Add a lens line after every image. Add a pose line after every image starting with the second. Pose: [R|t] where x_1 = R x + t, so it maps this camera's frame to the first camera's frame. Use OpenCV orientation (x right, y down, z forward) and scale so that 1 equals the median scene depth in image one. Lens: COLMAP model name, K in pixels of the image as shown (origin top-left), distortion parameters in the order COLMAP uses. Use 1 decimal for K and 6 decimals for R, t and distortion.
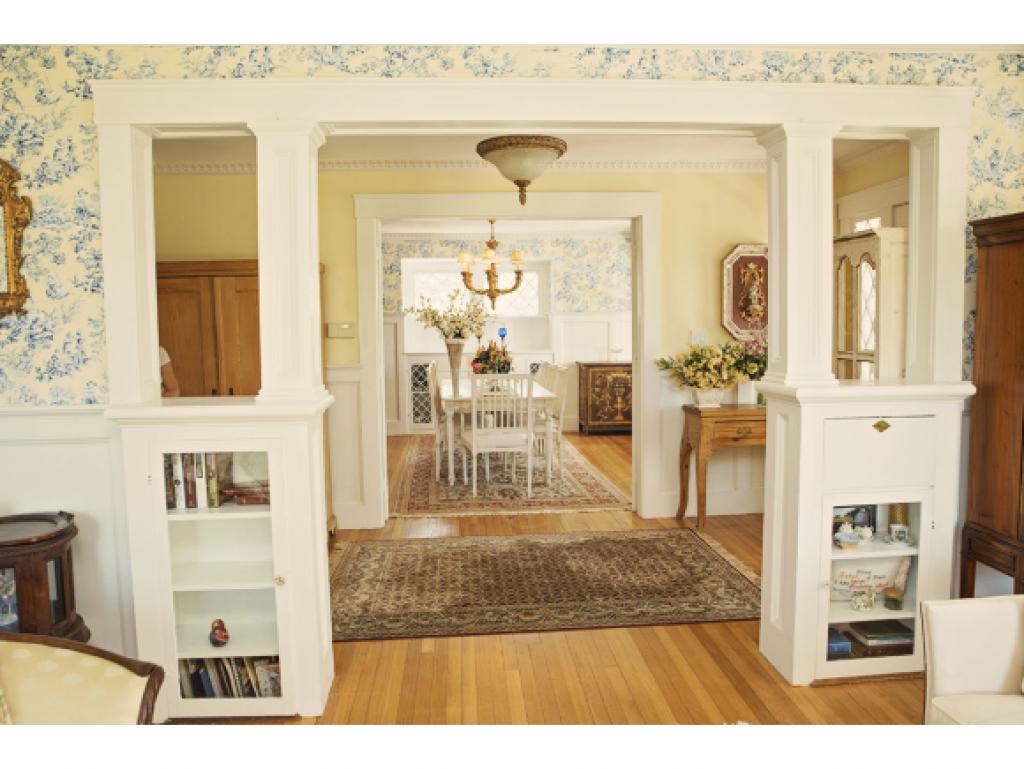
lens RADIAL K [[698.6, 0, 505.1], [0, 698.6, 376.2], [0, 0, 1]] dist [-0.123769, 0.090372]
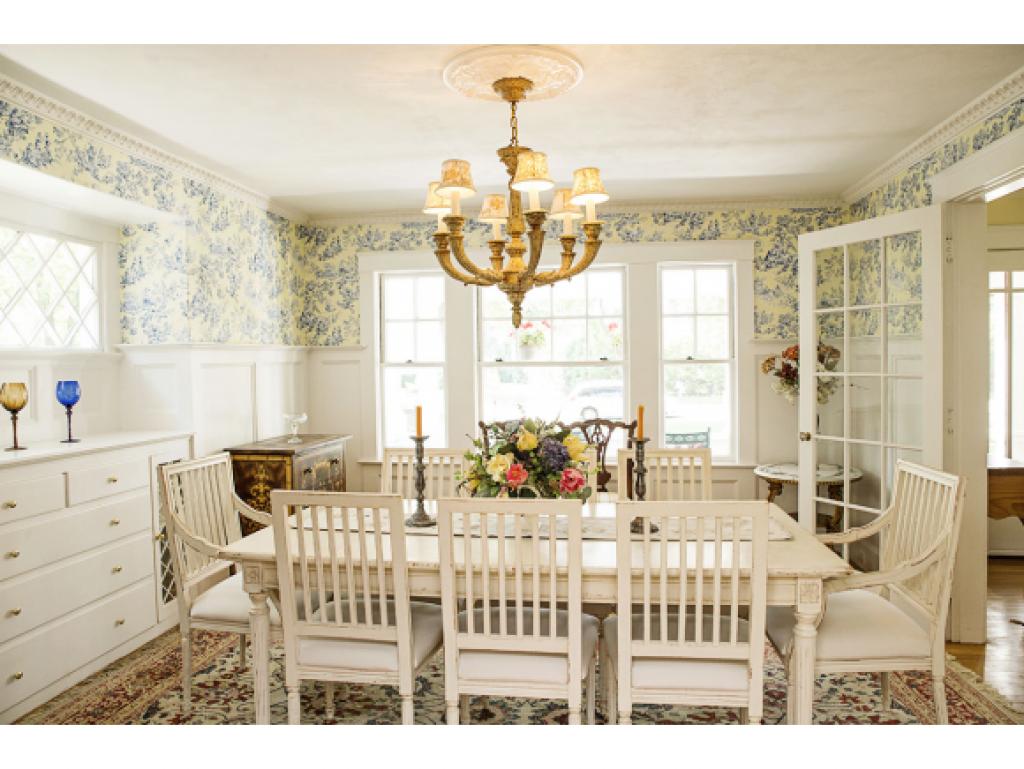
lens RADIAL K [[698.6, 0, 505.1], [0, 698.6, 376.2], [0, 0, 1]] dist [-0.123769, 0.090372]
pose [[0.234248, -0.007657, 0.972147, -0.314888], [0.084091, 0.996381, -0.012414, -0.050255], [-0.968533, 0.084657, 0.234044, 0.736118]]
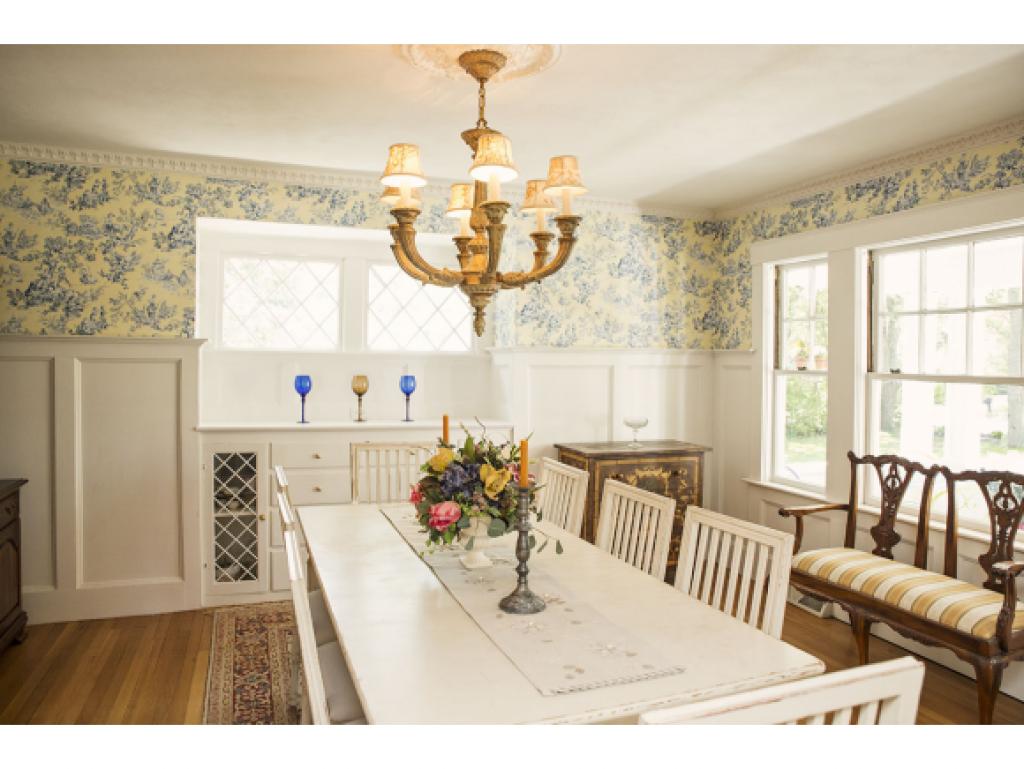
lens RADIAL K [[698.6, 0, 505.1], [0, 698.6, 376.2], [0, 0, 1]] dist [-0.123769, 0.090372]
pose [[0.962583, 0.019032, 0.270319, -0.075756], [-0.004608, 0.998536, -0.053893, -0.044661], [-0.270949, 0.050631, 0.961261, 0.537486]]
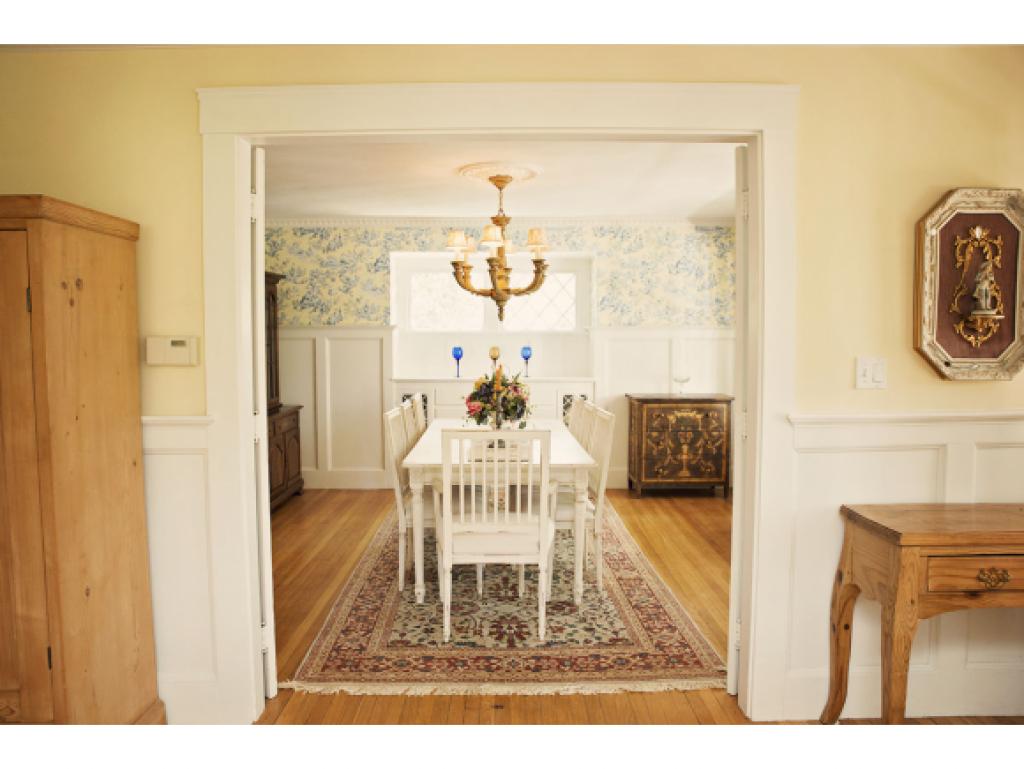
lens RADIAL K [[698.6, 0, 505.1], [0, 698.6, 376.2], [0, 0, 1]] dist [-0.123769, 0.090372]
pose [[0.997641, 0.014627, -0.067069, 0.025667], [-0.016230, 0.999594, -0.023424, -0.021169], [0.066700, 0.024458, 0.997473, 0.274413]]
